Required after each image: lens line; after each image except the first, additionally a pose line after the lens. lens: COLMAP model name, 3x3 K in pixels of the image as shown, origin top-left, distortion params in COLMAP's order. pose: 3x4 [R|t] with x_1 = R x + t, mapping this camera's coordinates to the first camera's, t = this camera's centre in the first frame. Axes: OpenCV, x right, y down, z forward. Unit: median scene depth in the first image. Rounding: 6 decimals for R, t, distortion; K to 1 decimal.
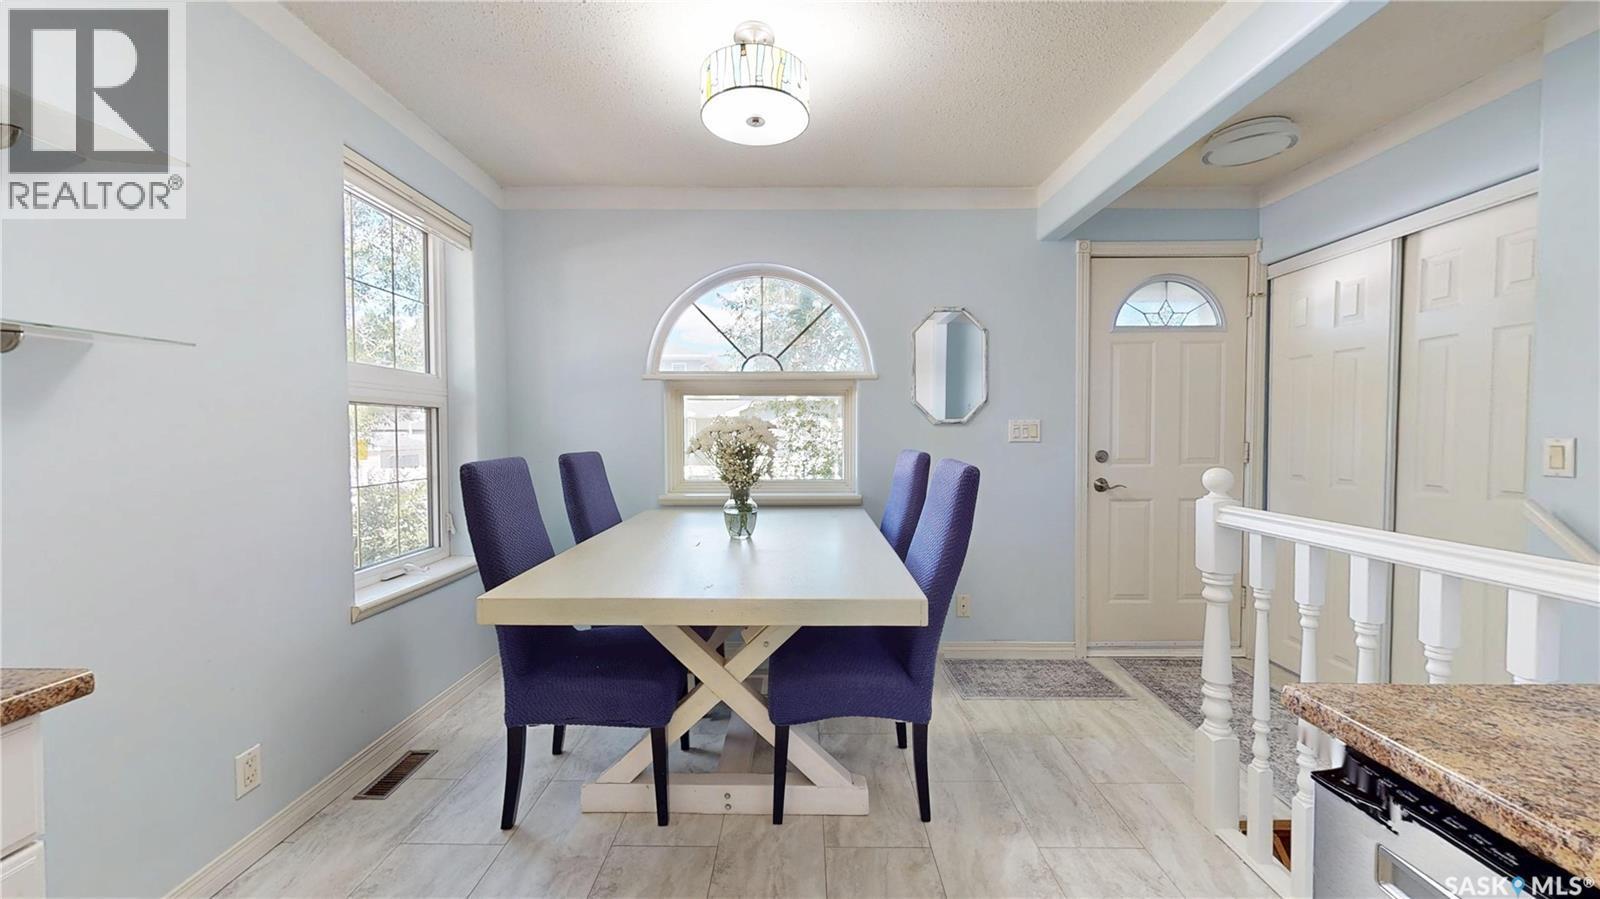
lens RADIAL K [[587.9, 0, 800.0], [0, 587.9, 449.5], [0, 0, 1]] dist [0.000472, 0.000070]
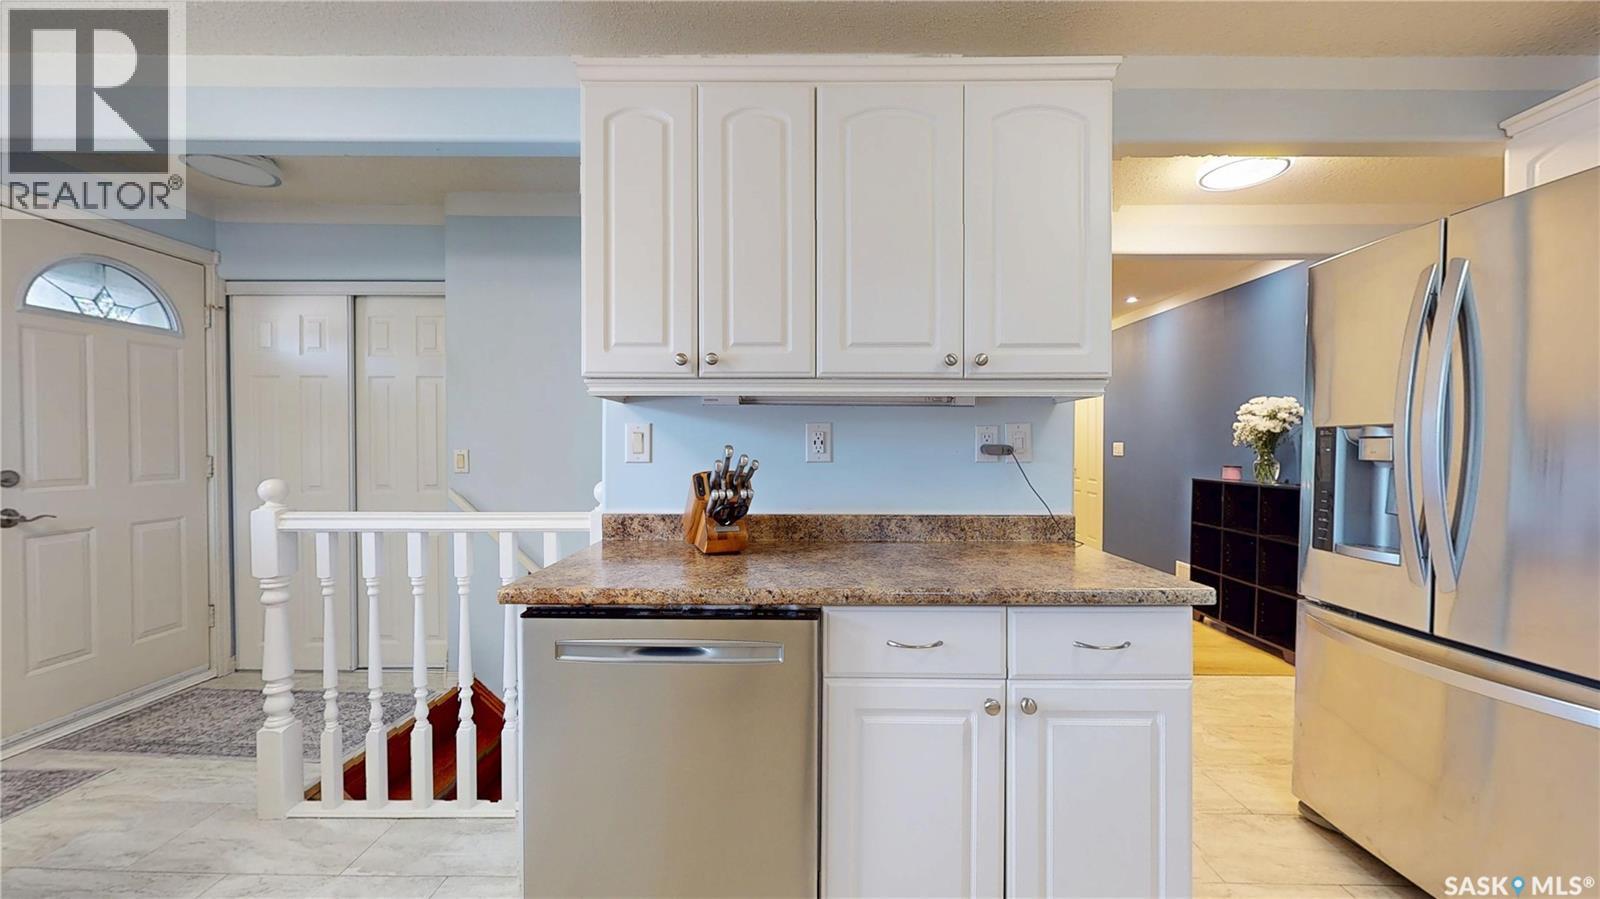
lens RADIAL K [[584.8, 0, 804.5], [0, 584.8, 451.8], [0, 0, 1]] dist [-0.000367, 0.000168]
pose [[-0.001687, -0.009041, 0.999958, -0.252956], [0.028725, 0.999546, 0.009085, -0.000260], [-0.999586, 0.028739, -0.001427, 0.020412]]
